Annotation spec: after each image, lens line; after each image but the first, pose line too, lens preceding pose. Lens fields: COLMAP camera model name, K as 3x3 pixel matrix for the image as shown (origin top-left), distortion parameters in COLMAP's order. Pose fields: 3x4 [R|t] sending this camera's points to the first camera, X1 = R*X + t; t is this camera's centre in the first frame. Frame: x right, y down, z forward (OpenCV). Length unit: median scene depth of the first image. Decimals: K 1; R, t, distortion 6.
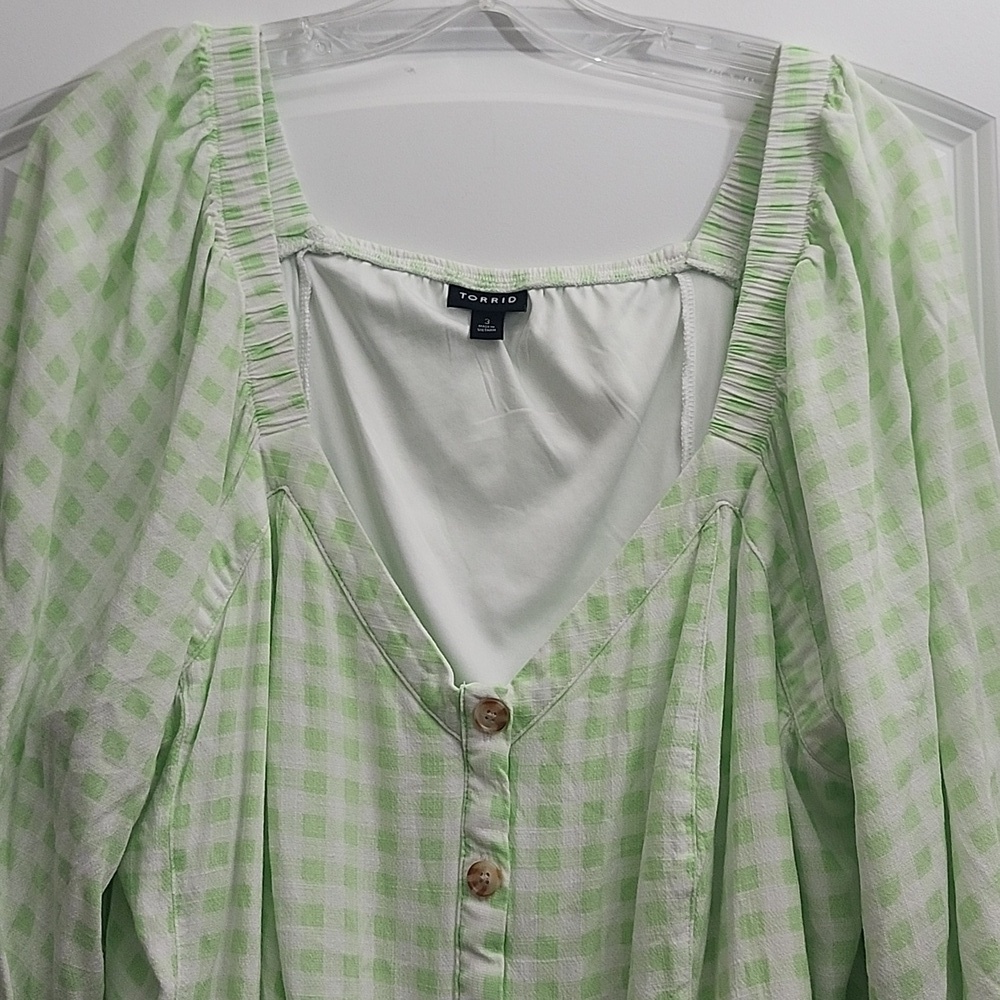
lens RADIAL K [[1559.3, 0, 505.7], [0, 1559.3, 505.8], [0, 0, 1]] dist [0.123579, 0.000000]
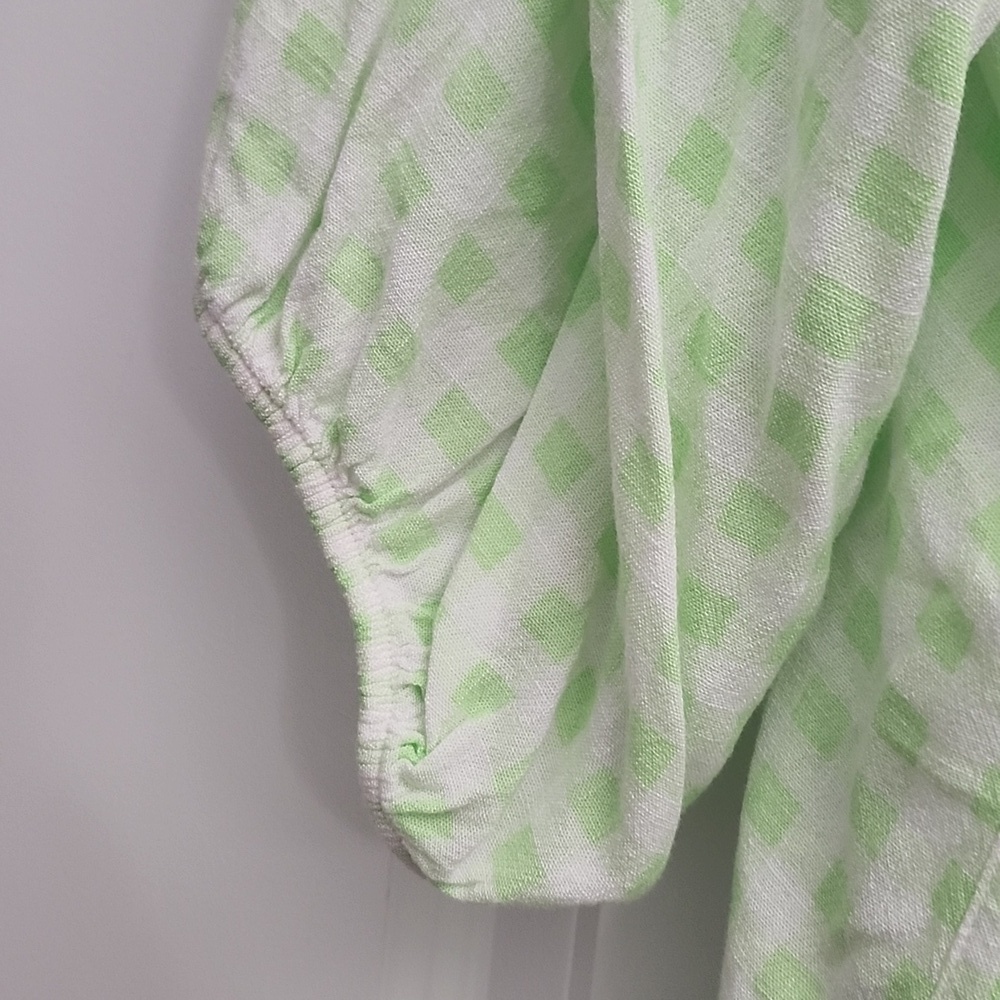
lens RADIAL K [[1559.3, 0, 530.9], [0, 1559.3, 509.0], [0, 0, 1]] dist [0.123579, 0.000000]
pose [[0.946324, 0.158921, -0.281453, -0.214862], [-0.074814, 0.954827, 0.287591, 0.224245], [0.314443, -0.251098, 0.915465, 0.609261]]
